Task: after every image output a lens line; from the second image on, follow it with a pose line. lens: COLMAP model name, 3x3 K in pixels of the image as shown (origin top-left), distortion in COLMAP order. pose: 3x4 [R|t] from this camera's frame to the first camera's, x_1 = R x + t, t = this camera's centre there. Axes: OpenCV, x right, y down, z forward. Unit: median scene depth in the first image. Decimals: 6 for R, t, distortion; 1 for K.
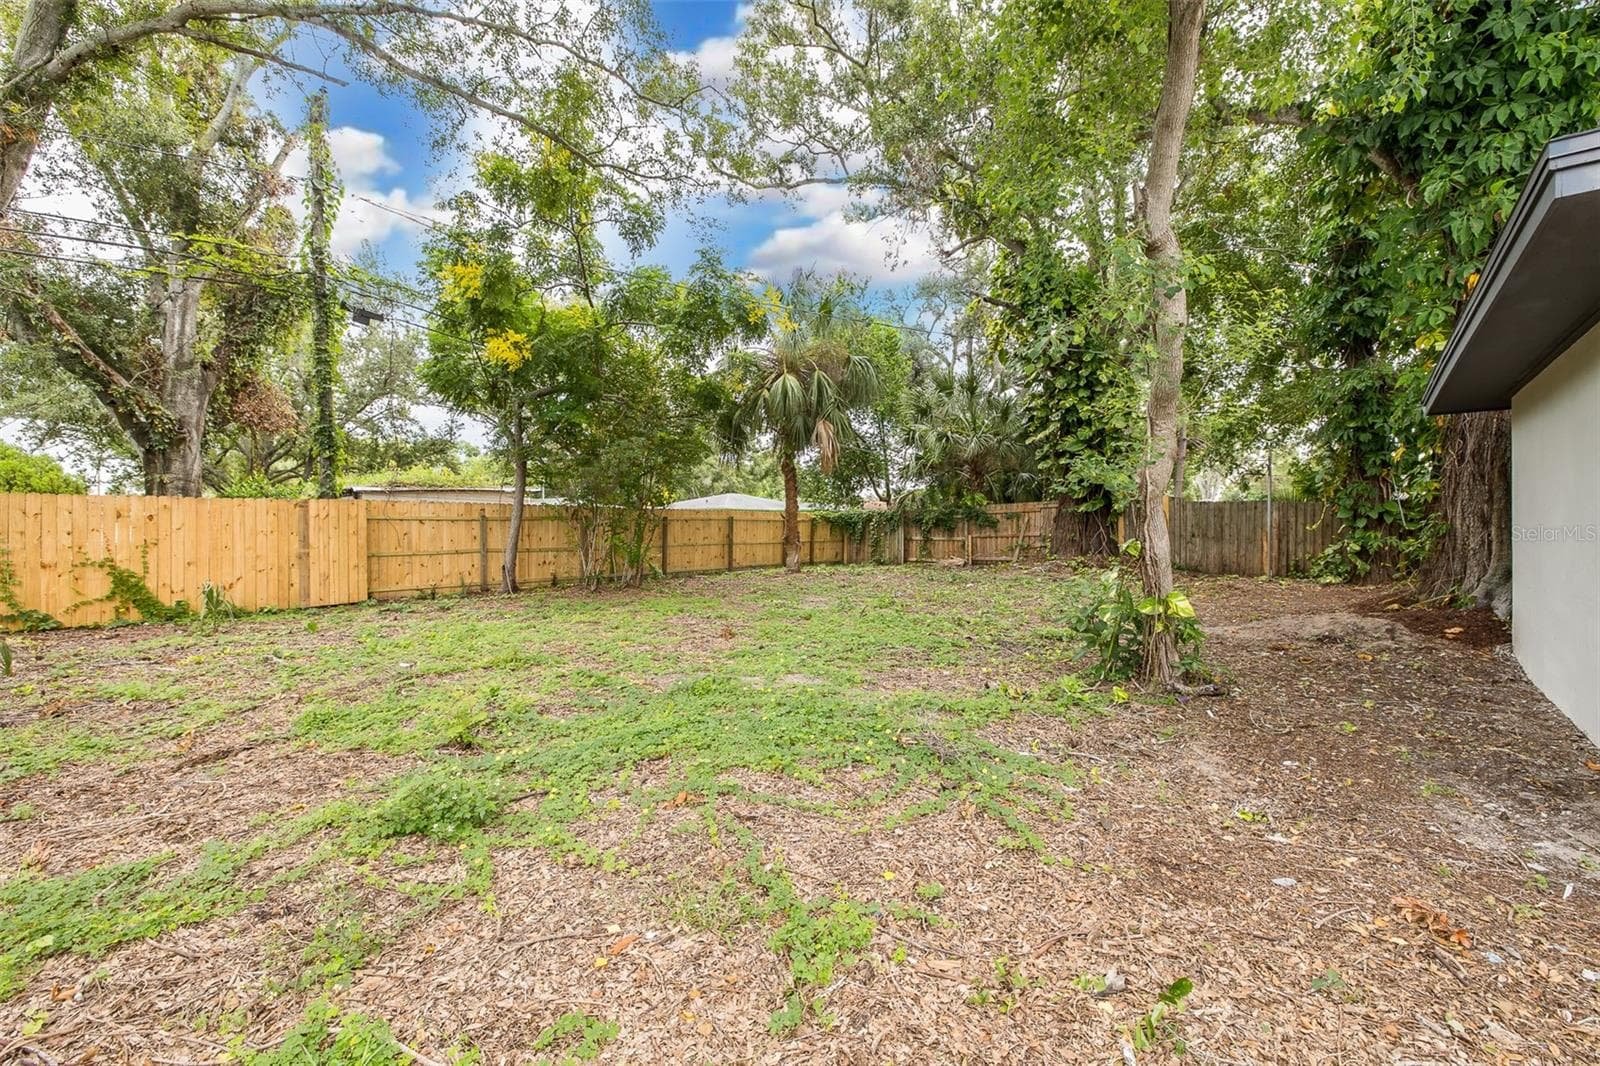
lens RADIAL K [[657.1, 0, 811.4], [0, 657.1, 522.9], [0, 0, 1]] dist [0.000374, -0.000097]
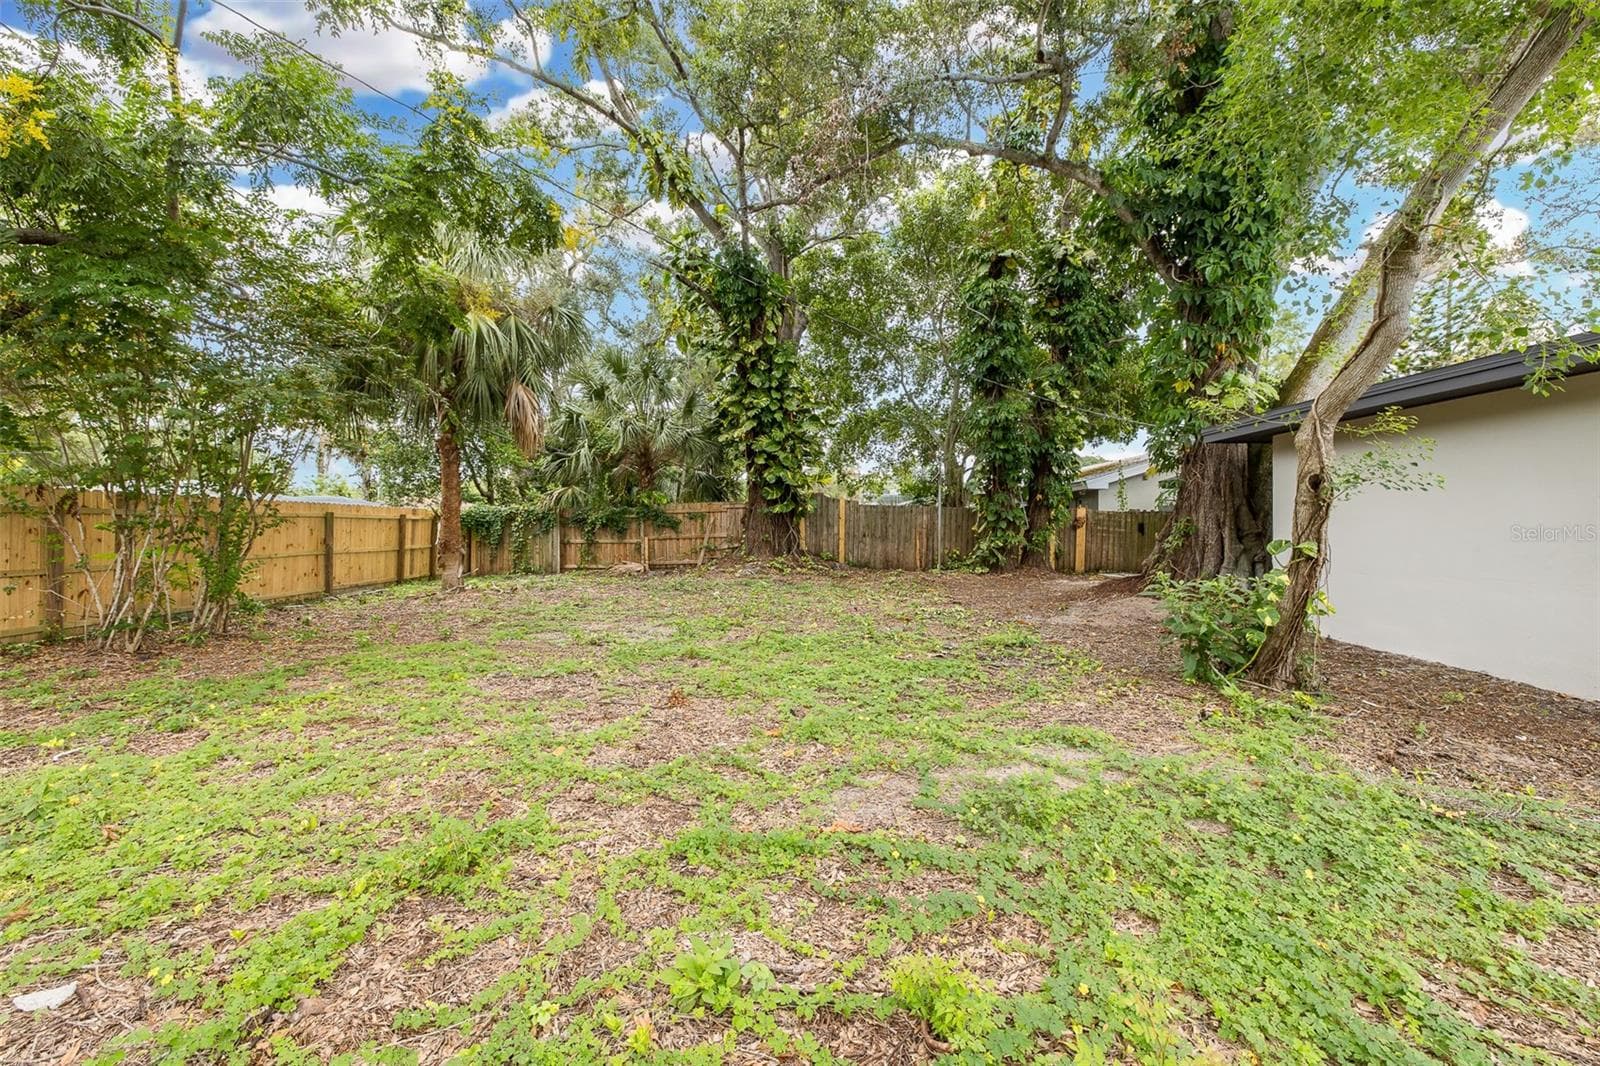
lens RADIAL K [[657.1, 0, 811.4], [0, 657.1, 522.9], [0, 0, 1]] dist [0.000374, -0.000097]
pose [[0.763189, 0.003314, 0.646167, -0.177711], [-0.003435, 0.999994, -0.001073, -0.000402], [-0.646167, -0.001401, 0.763195, 0.181036]]
